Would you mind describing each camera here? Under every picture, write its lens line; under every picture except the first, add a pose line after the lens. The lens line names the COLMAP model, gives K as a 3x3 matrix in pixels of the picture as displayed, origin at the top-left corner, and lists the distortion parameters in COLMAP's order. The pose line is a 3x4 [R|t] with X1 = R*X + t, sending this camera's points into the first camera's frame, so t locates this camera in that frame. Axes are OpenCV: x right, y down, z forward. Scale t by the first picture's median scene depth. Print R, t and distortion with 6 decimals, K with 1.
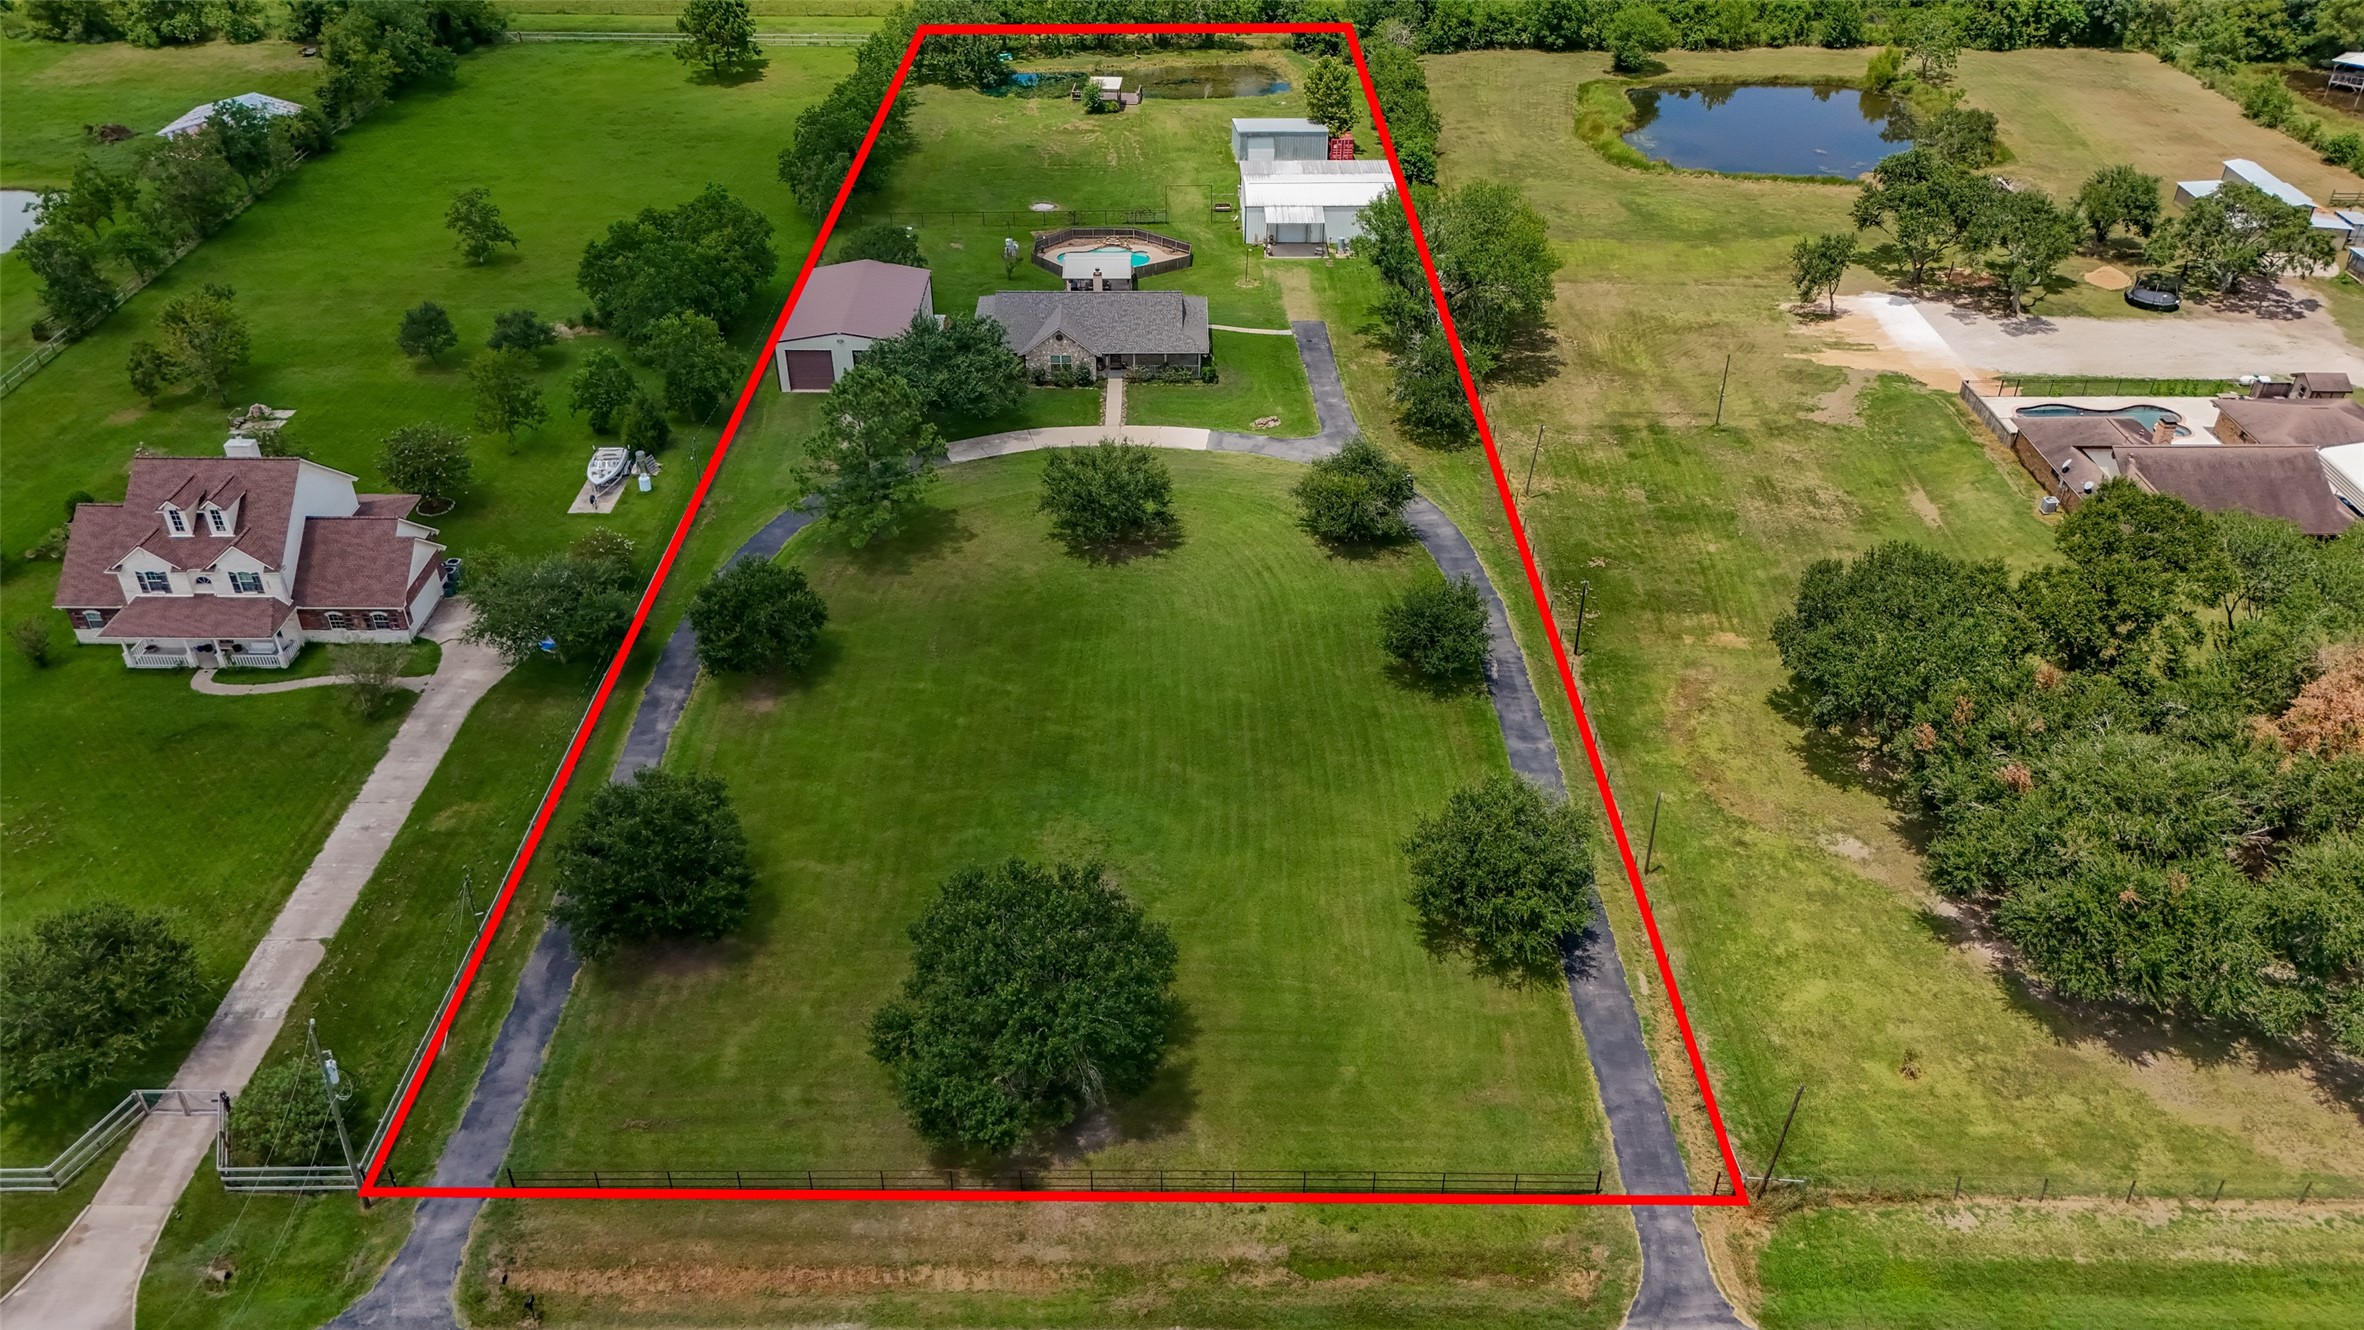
lens RADIAL K [[1735.2, 0, 1182.0], [0, 1735.2, 665.0], [0, 0, 1]] dist [0.038674, -0.005647]
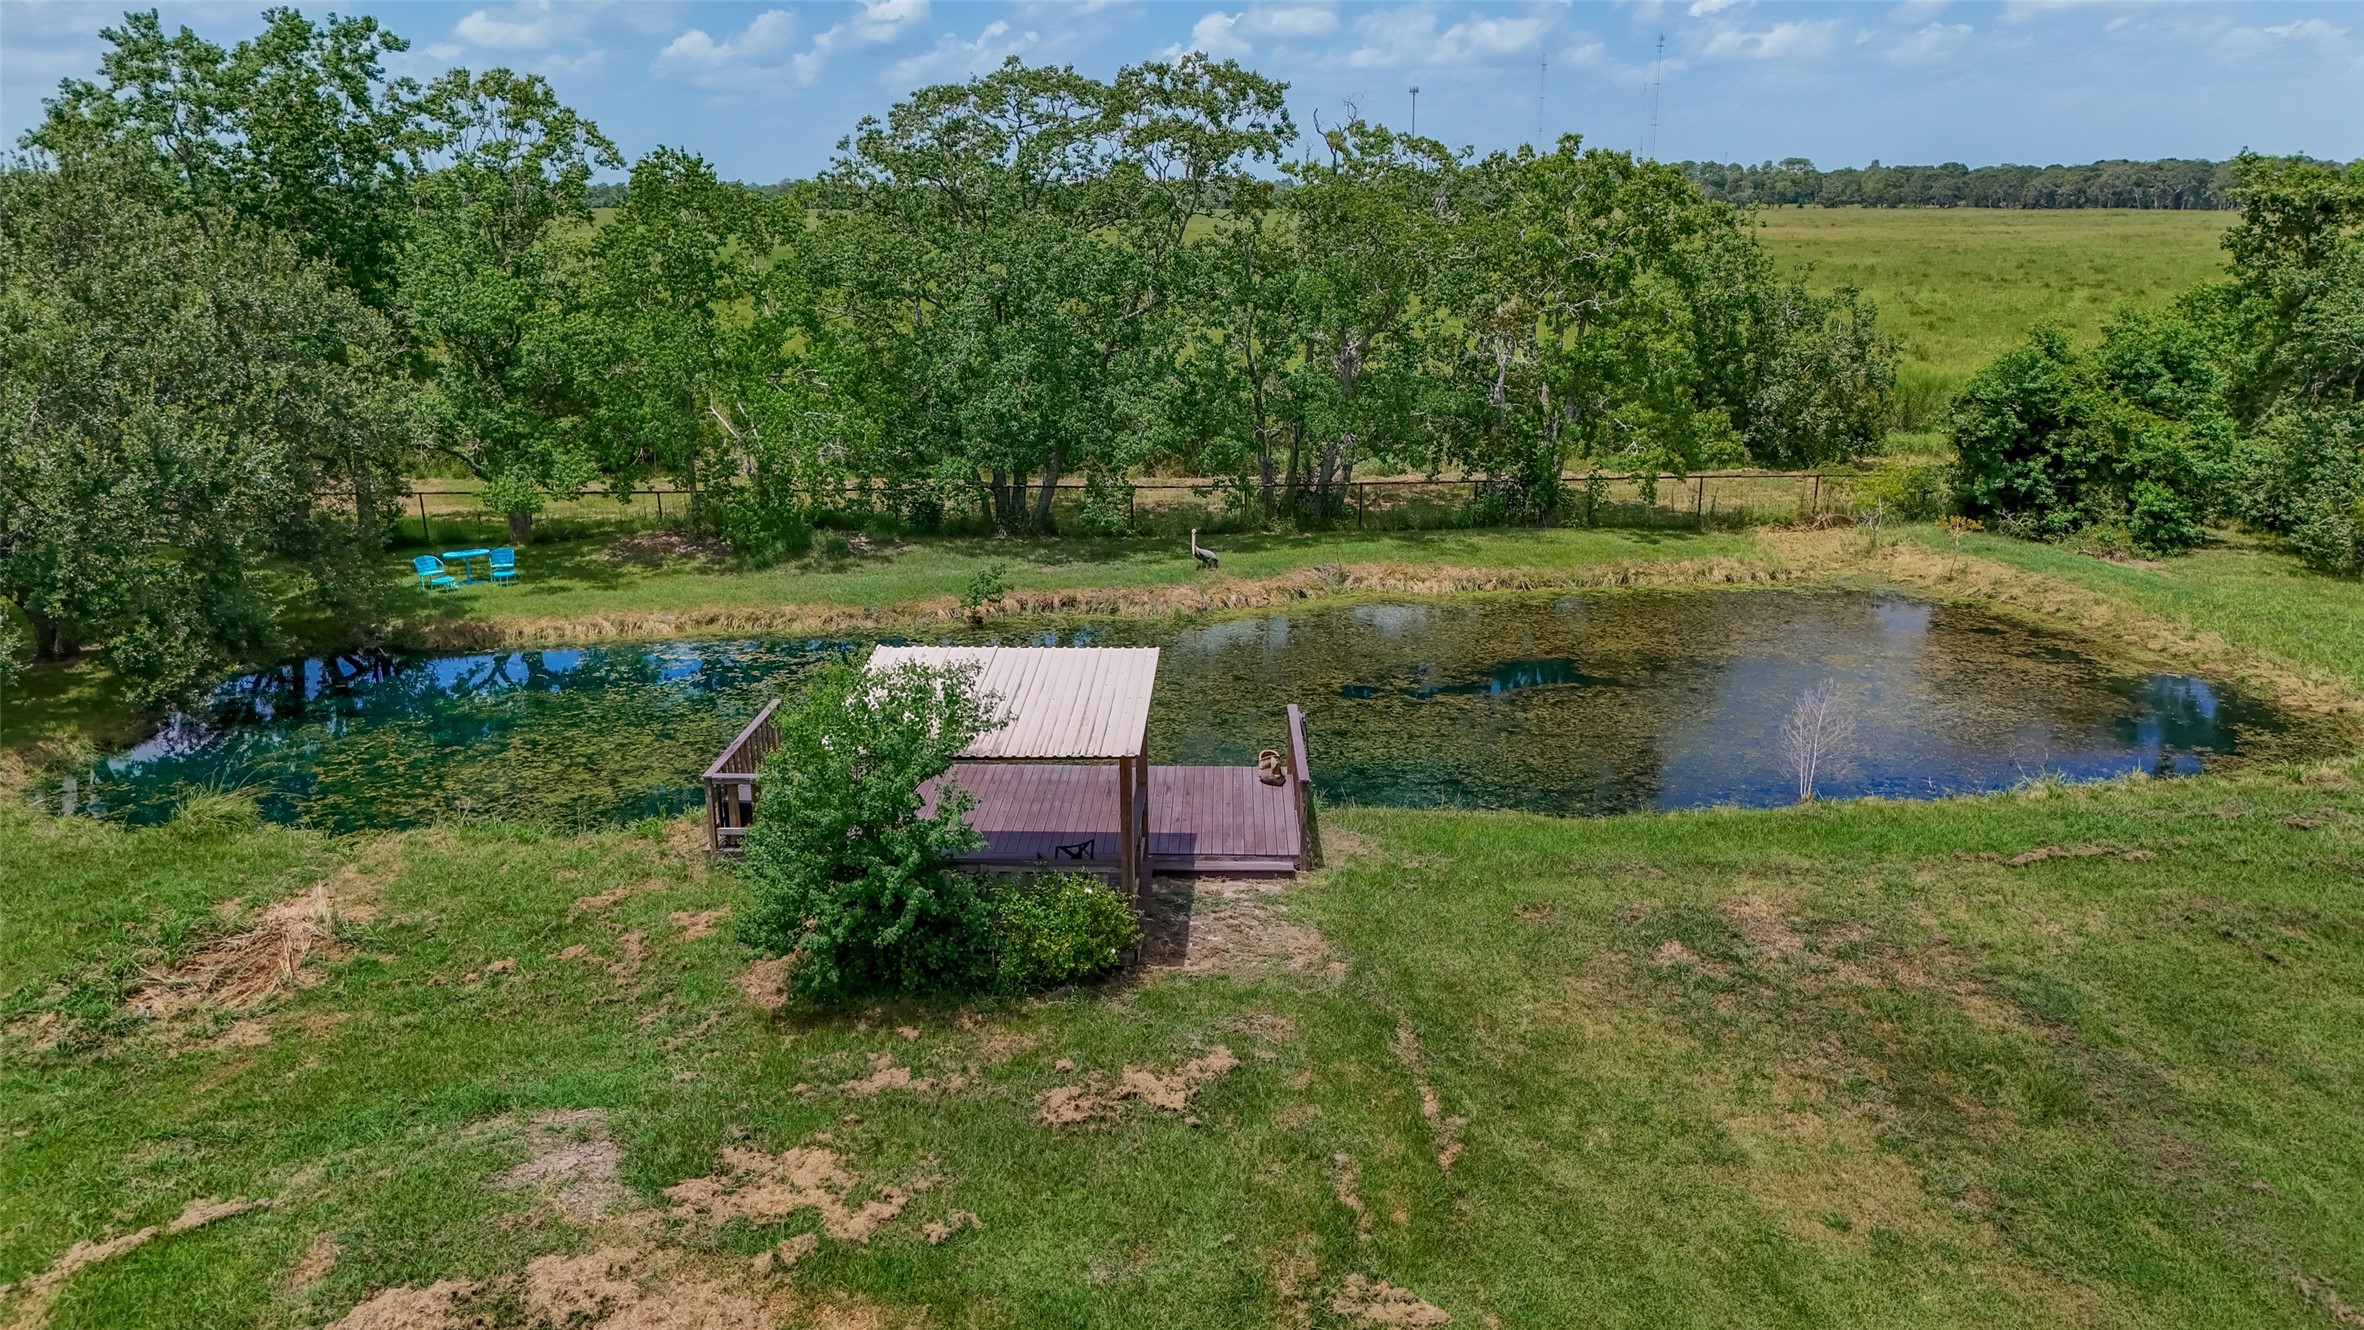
lens RADIAL K [[1735.2, 0, 1182.0], [0, 1735.2, 665.0], [0, 0, 1]] dist [0.038674, -0.005647]
pose [[0.999545, -0.010940, 0.028118, -0.032825], [0.019642, 0.943352, -0.331212, -0.275151], [-0.022901, 0.331613, 0.943137, 0.825163]]
